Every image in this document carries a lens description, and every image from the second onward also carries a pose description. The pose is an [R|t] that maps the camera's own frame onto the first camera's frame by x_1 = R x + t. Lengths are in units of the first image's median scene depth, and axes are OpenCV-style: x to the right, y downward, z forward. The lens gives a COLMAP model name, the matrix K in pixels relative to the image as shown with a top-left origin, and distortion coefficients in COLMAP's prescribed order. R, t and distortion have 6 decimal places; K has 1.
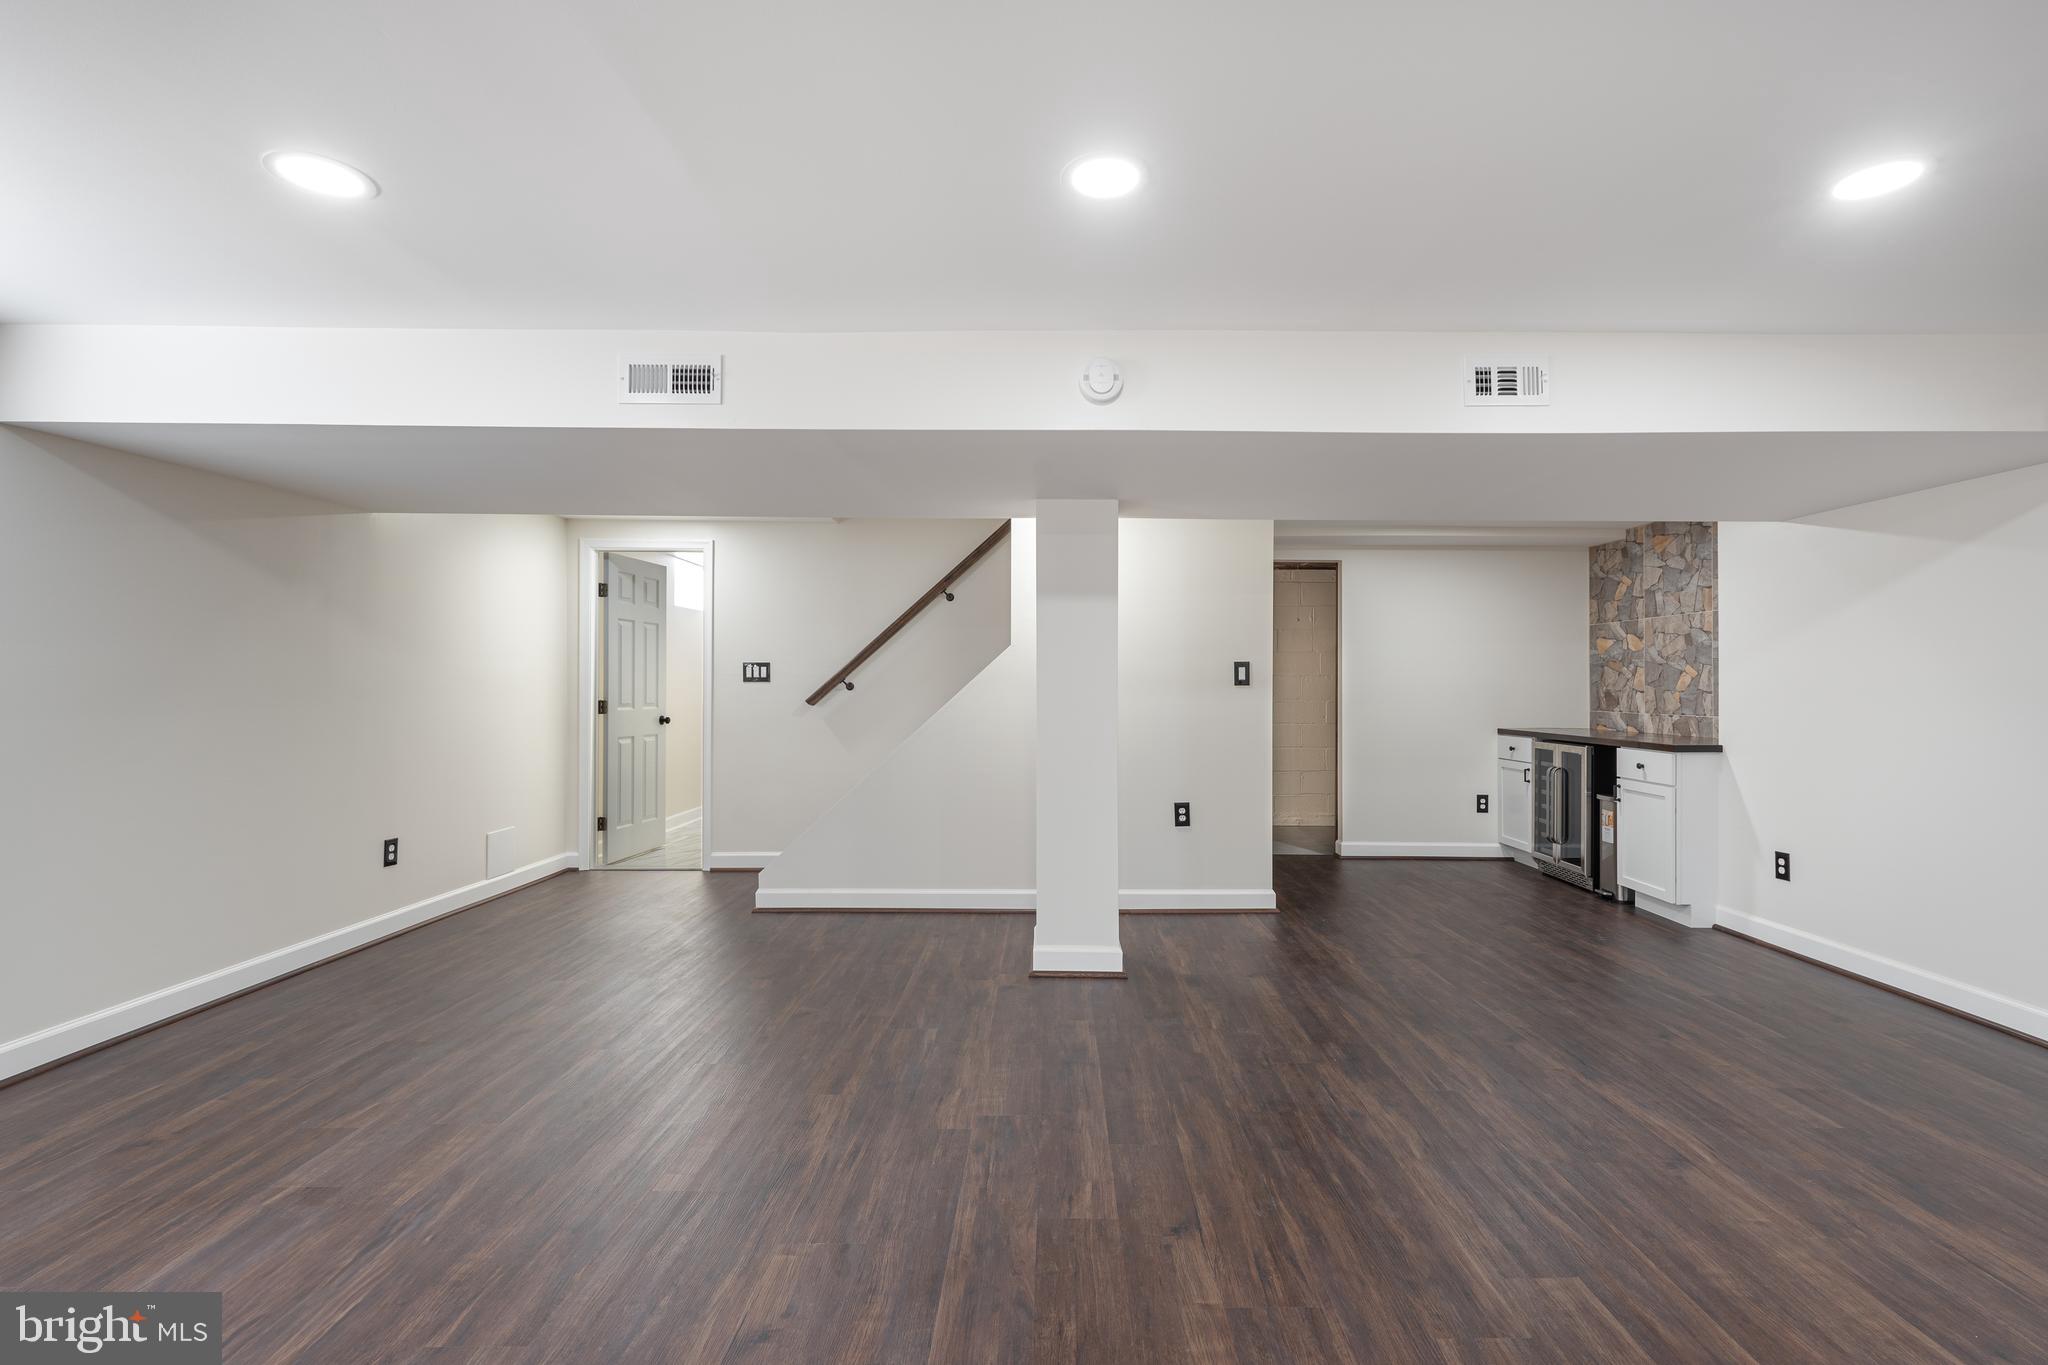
lens RADIAL K [[915.4, 0, 1035.3], [0, 915.4, 673.3], [0, 0, 1]] dist [0.000655, 0.000203]
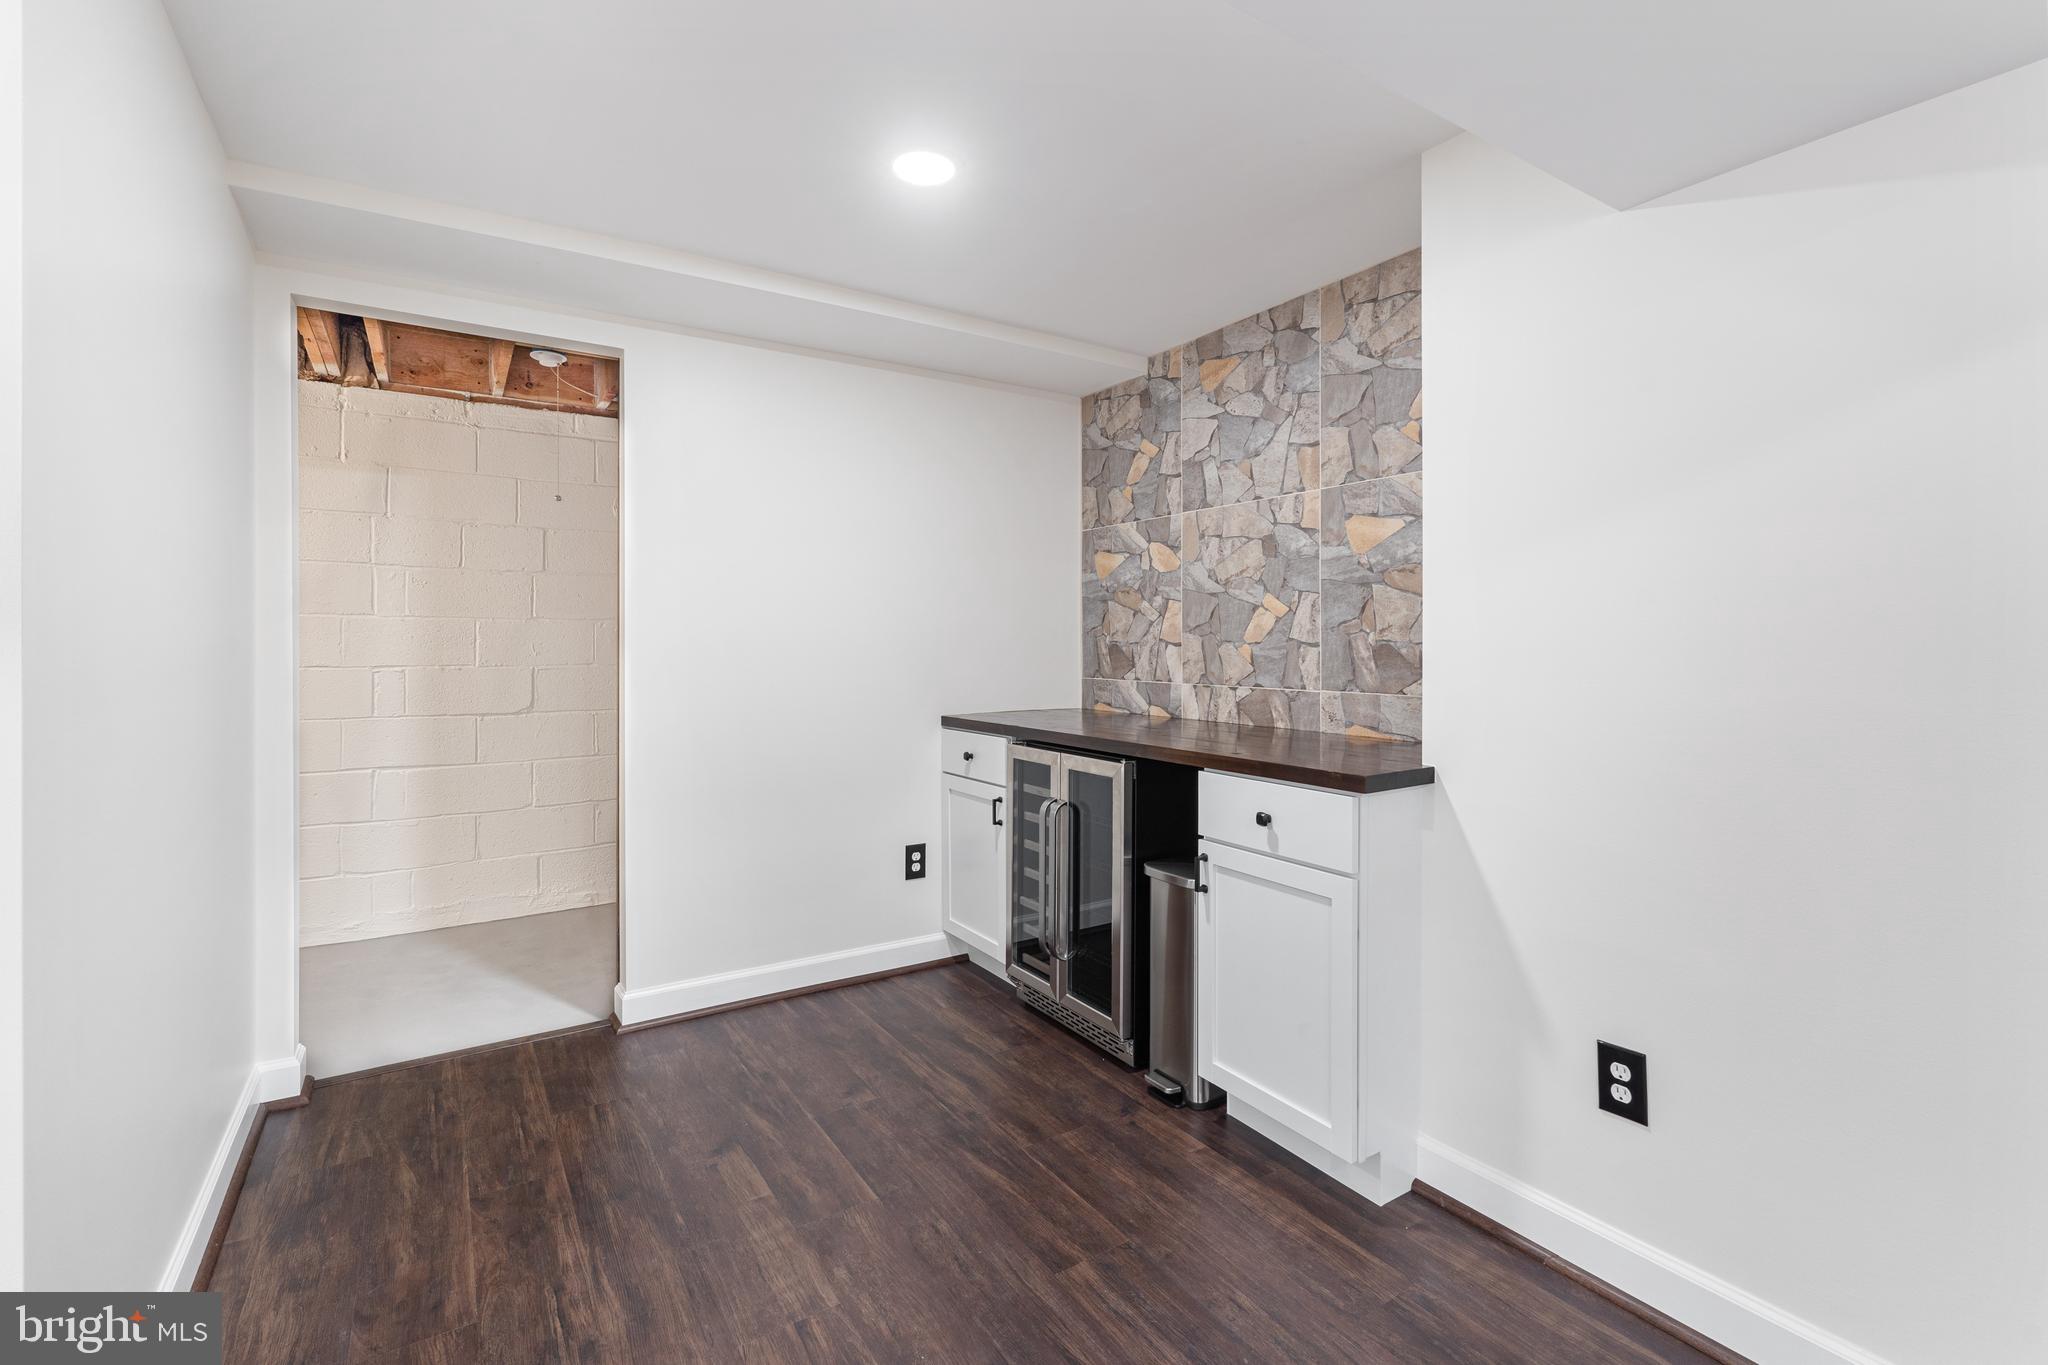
lens RADIAL K [[914.5, 0, 1031.5], [0, 914.5, 634.6], [0, 0, 1]] dist [-0.000153, -0.000179]
pose [[0.826321, 0.001847, 0.563196, 0.284481], [-0.005140, 0.999978, 0.004262, 0.012565], [-0.563176, -0.006417, 0.826312, 0.608328]]
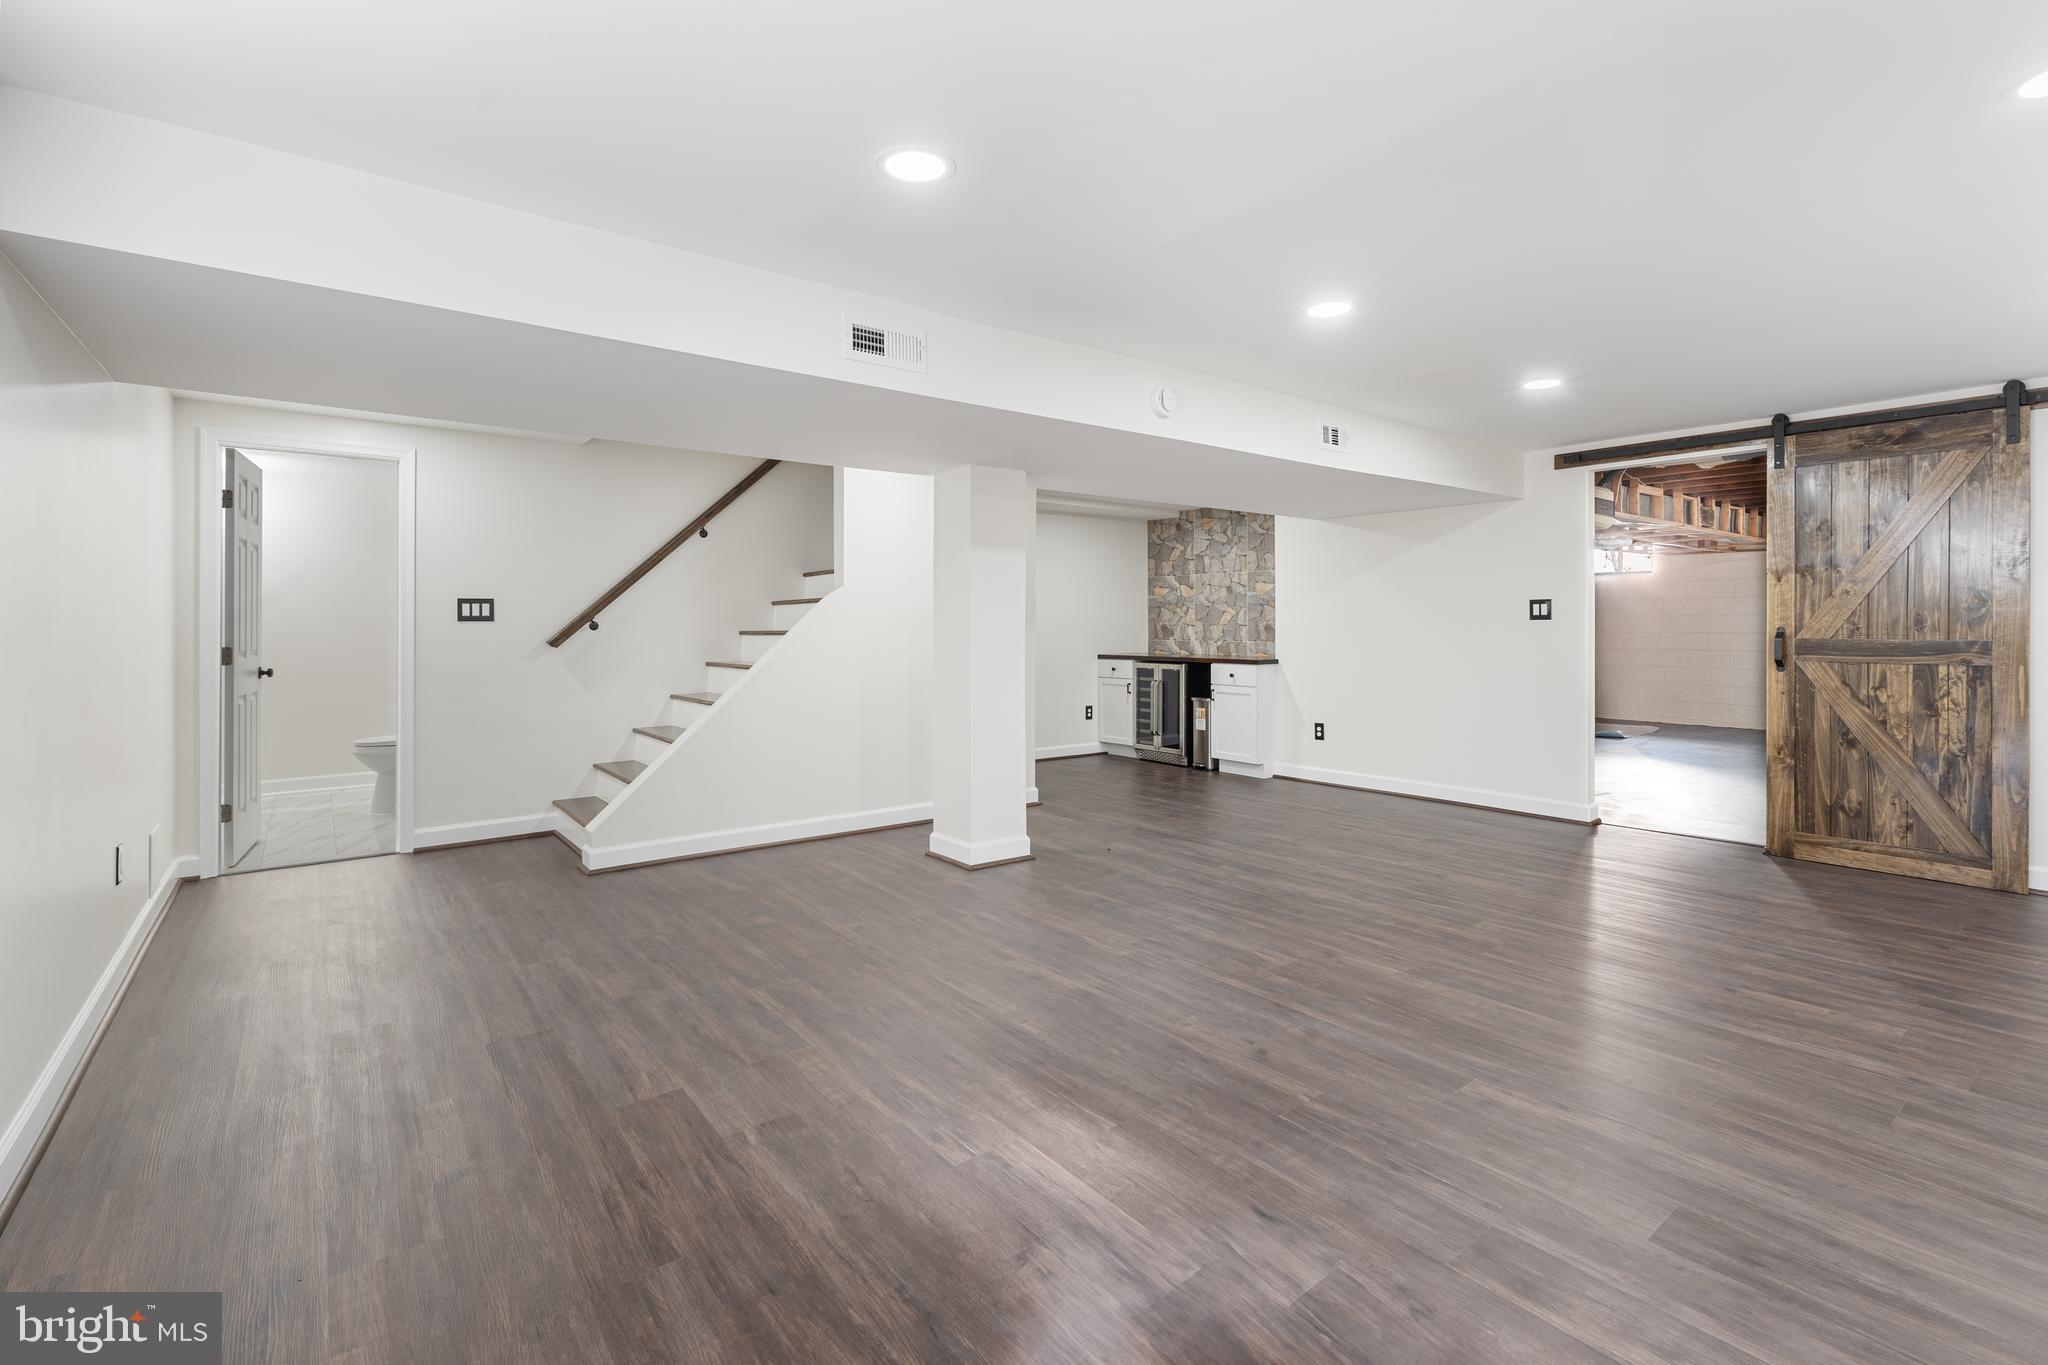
lens RADIAL K [[942.5, 0, 1011.2], [0, 942.5, 614.8], [0, 0, 1]] dist [0.000383, -0.000064]
pose [[0.792682, -0.000090, 0.609635, -0.474132], [-0.002664, 0.999990, 0.003611, -0.001336], [-0.609629, -0.004486, 0.792674, 0.005808]]
